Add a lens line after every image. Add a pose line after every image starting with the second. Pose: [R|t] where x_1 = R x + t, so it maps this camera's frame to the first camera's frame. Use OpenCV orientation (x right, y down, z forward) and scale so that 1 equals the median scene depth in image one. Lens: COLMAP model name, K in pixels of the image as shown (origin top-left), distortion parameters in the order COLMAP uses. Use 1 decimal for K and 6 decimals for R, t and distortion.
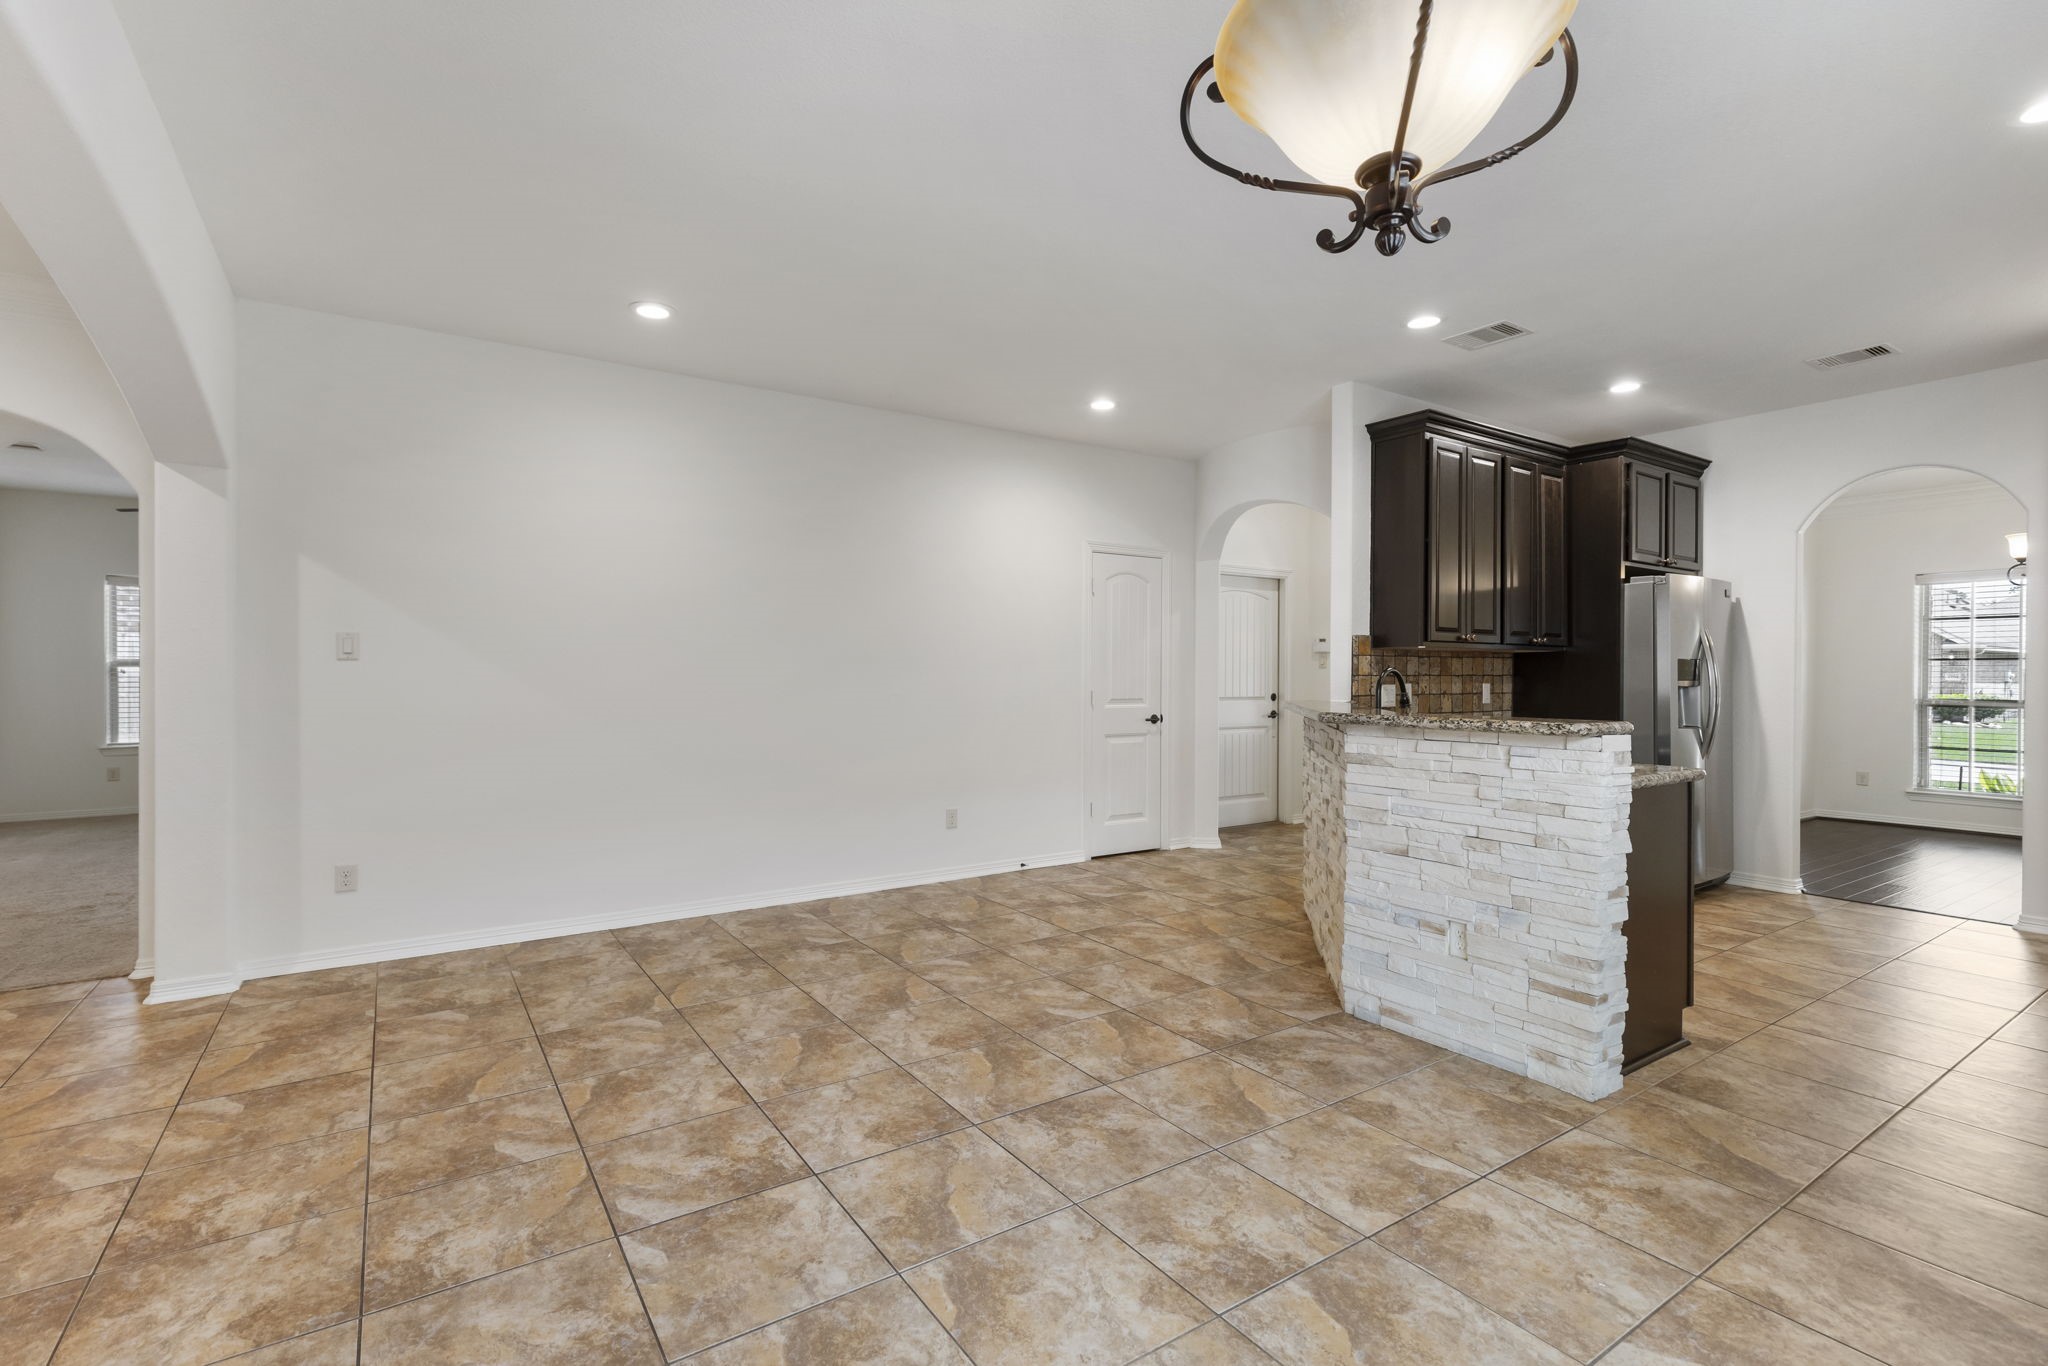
lens RADIAL K [[936.6, 0, 1018.1], [0, 936.6, 678.3], [0, 0, 1]] dist [0.002755, -0.002093]
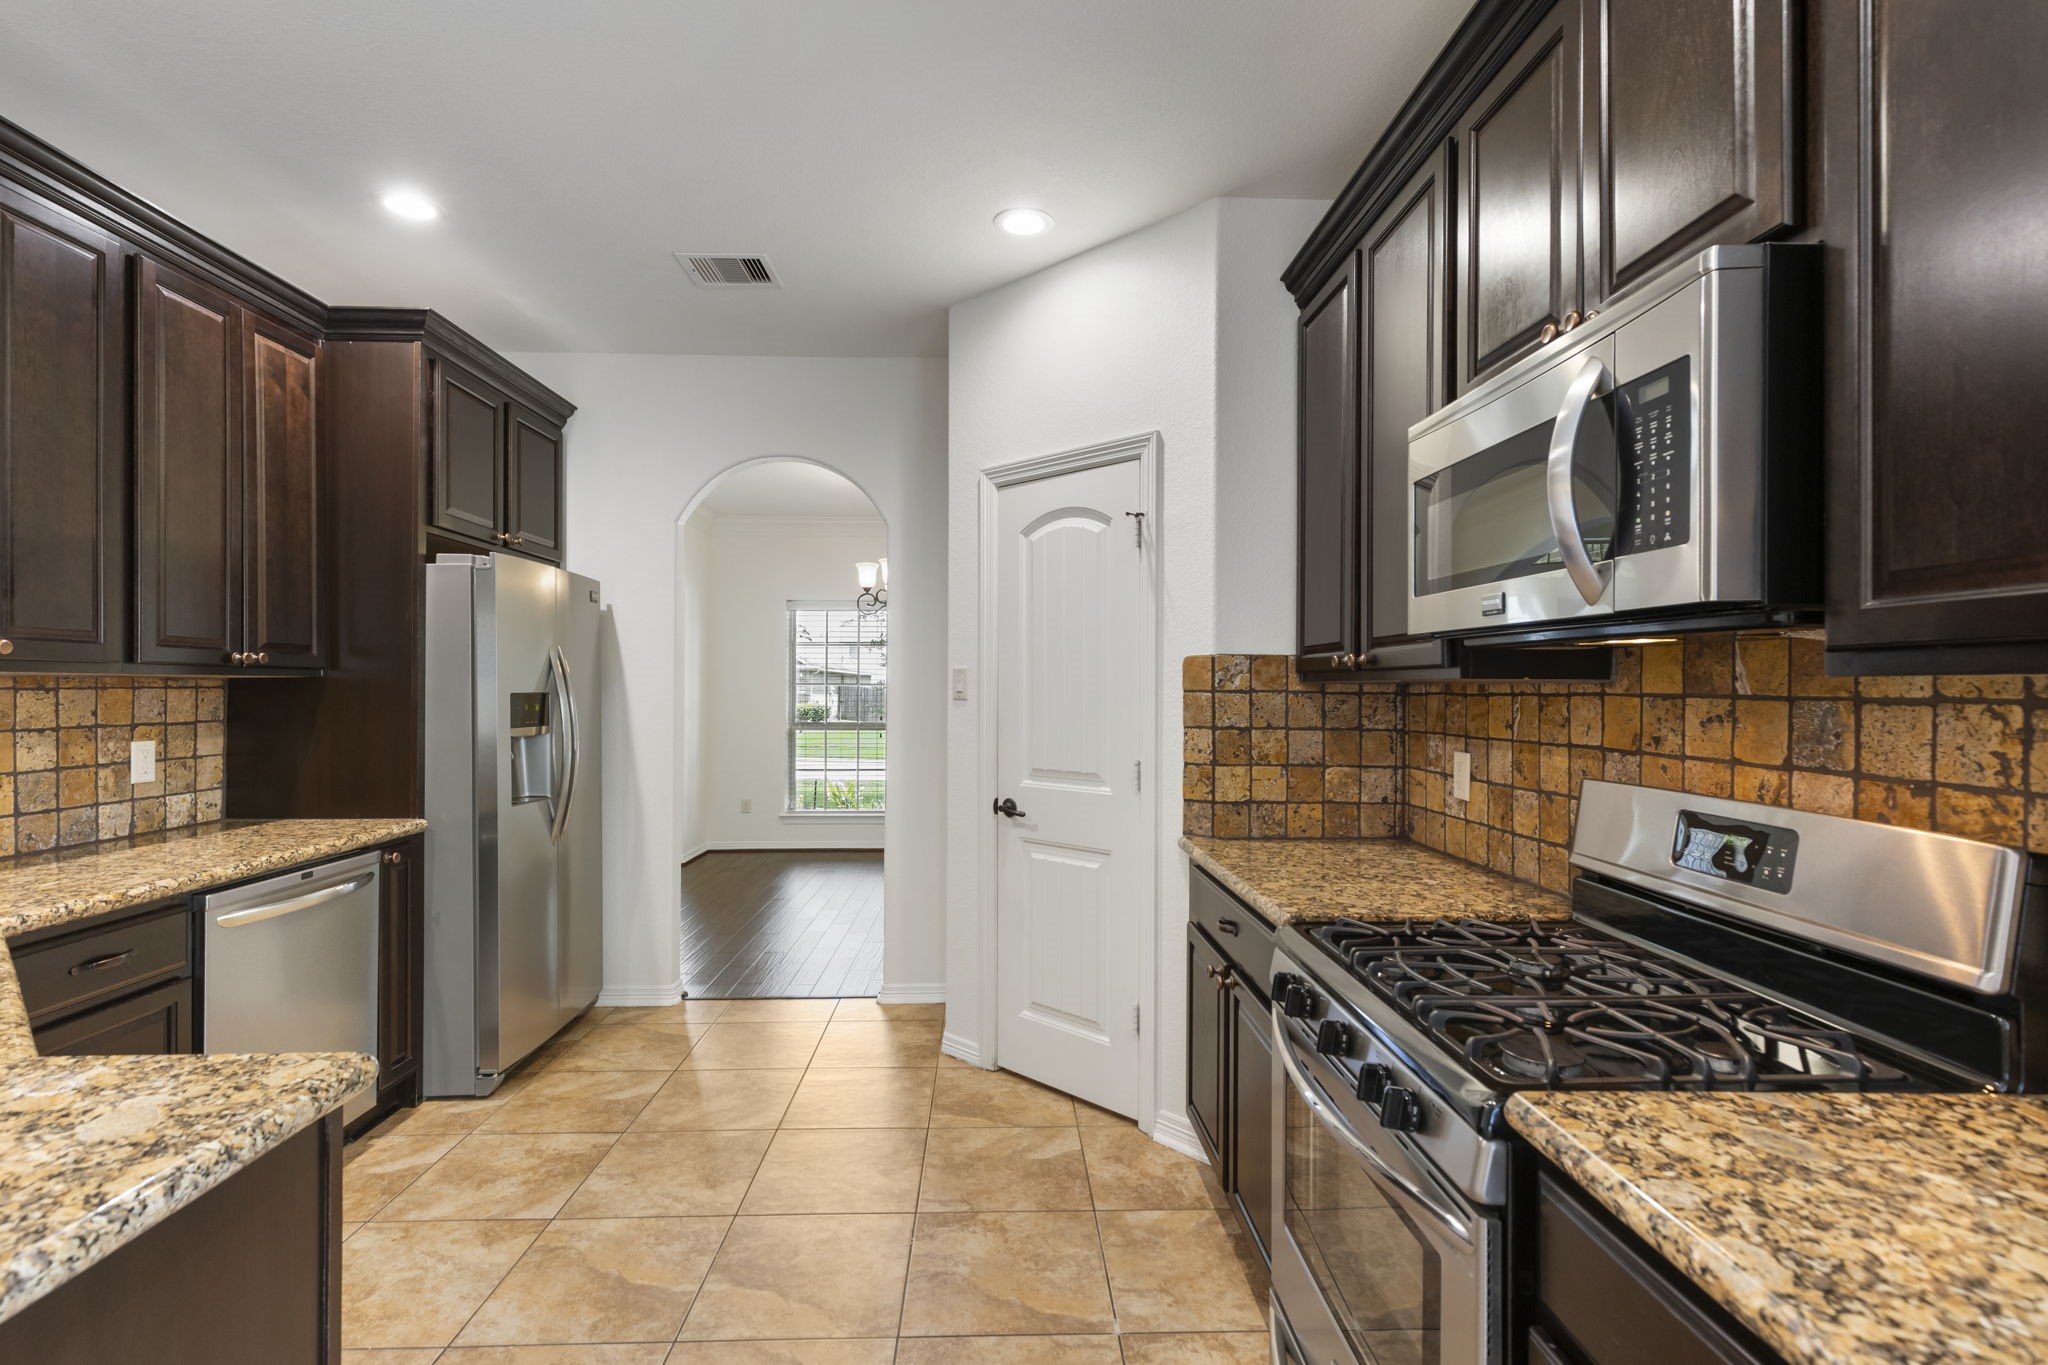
lens RADIAL K [[936.6, 0, 1026.7], [0, 936.6, 685.5], [0, 0, 1]] dist [0.002755, -0.002093]
pose [[0.522723, 0.001080, 0.852502, 0.367697], [0.002669, 0.999992, -0.002903, -0.023692], [-0.852499, 0.003792, 0.522716, 0.399301]]
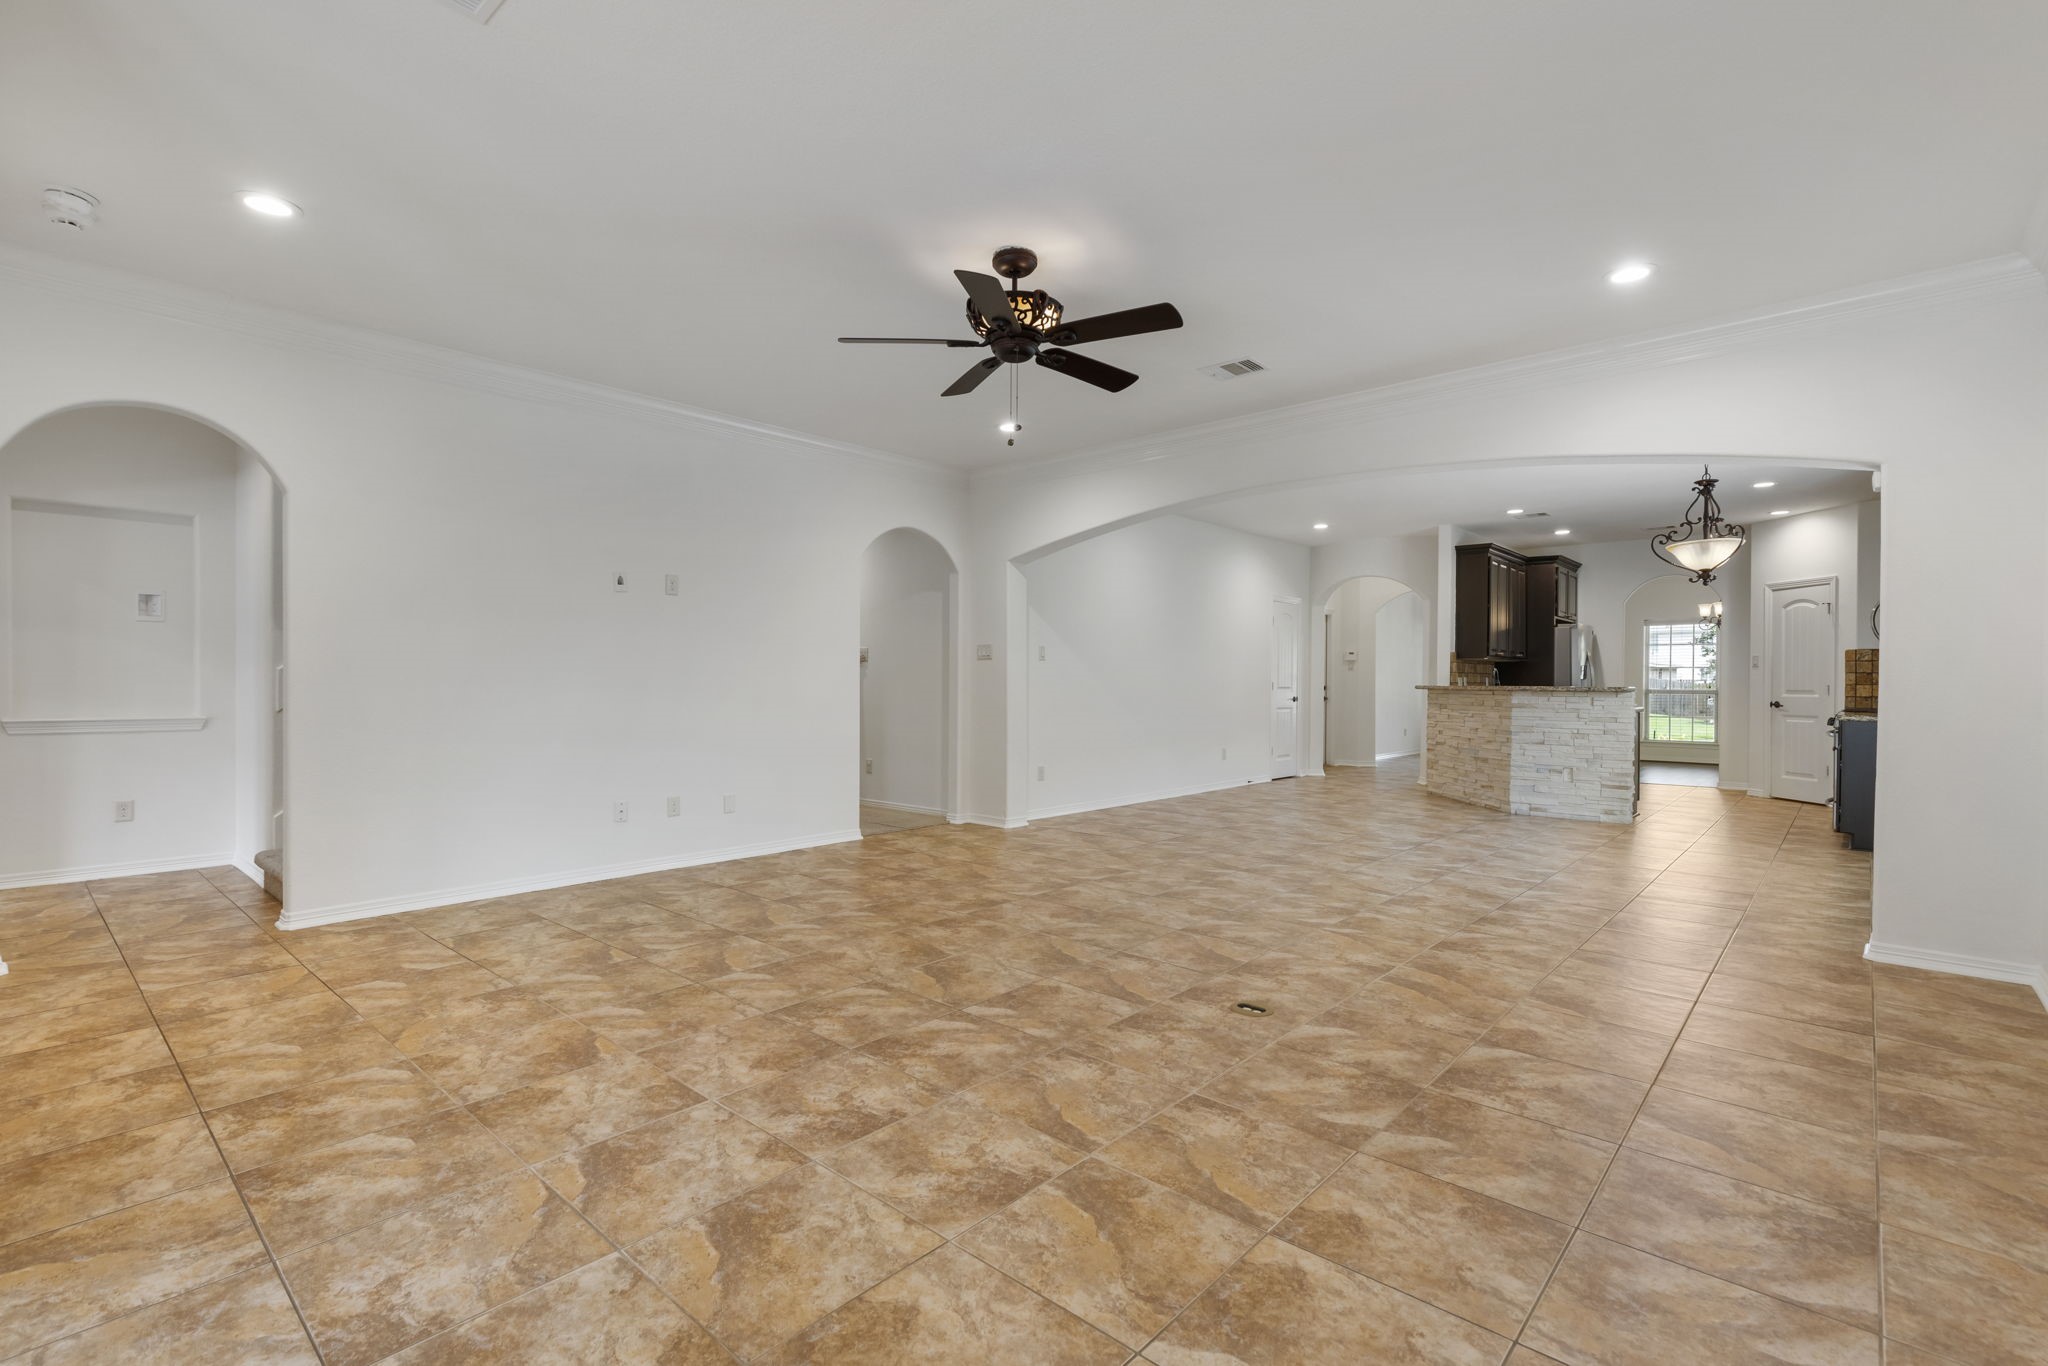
lens RADIAL K [[936.6, 0, 1034.2], [0, 936.6, 686.0], [0, 0, 1]] dist [0.002755, -0.002093]
pose [[0.967503, 0.002626, 0.252845, -0.971231], [-0.001561, 0.999989, -0.004413, 0.033632], [-0.252854, 0.003875, 0.967497, -0.670432]]
